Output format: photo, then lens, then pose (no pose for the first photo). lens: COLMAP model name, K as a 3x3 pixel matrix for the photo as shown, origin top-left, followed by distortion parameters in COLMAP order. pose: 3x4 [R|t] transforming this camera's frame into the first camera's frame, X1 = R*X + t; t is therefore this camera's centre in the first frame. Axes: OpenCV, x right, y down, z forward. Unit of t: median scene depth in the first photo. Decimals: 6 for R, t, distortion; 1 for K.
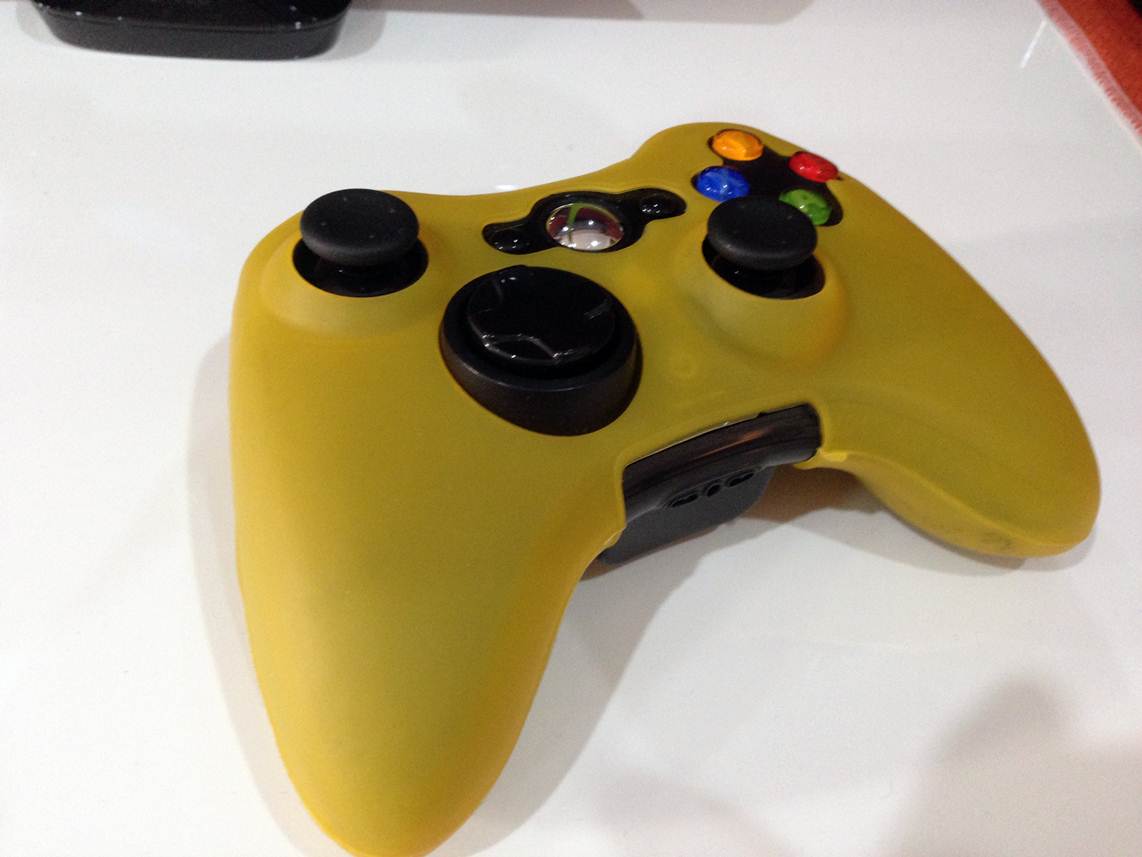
lens RADIAL K [[997.6, 0, 571.0], [0, 997.6, 428.5], [0, 0, 1]] dist [0.000565, -0.015428]
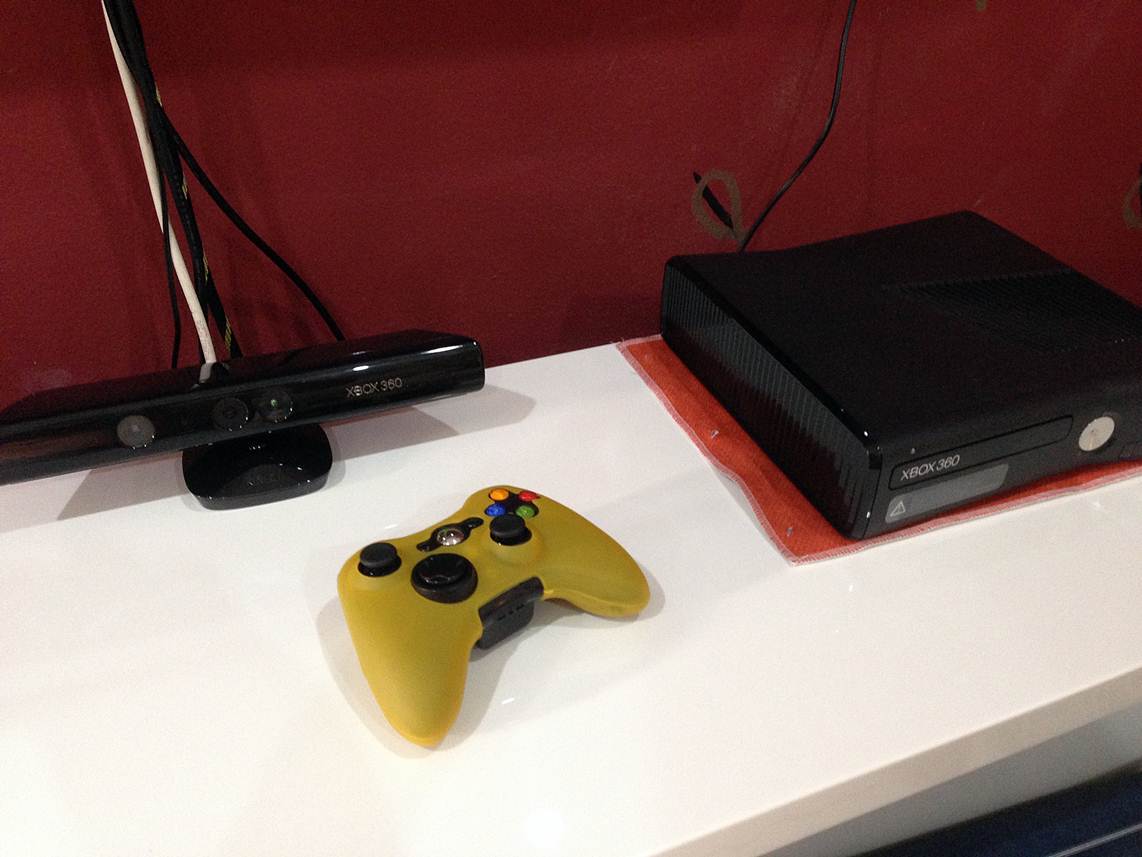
lens RADIAL K [[997.6, 0, 571.0], [0, 997.6, 428.5], [0, 0, 1]] dist [0.000565, -0.015428]
pose [[0.966614, -0.218140, 0.134436, 0.031584], [0.246311, 0.935637, -0.252813, 0.316442], [-0.070634, 0.277486, 0.958130, -1.851915]]
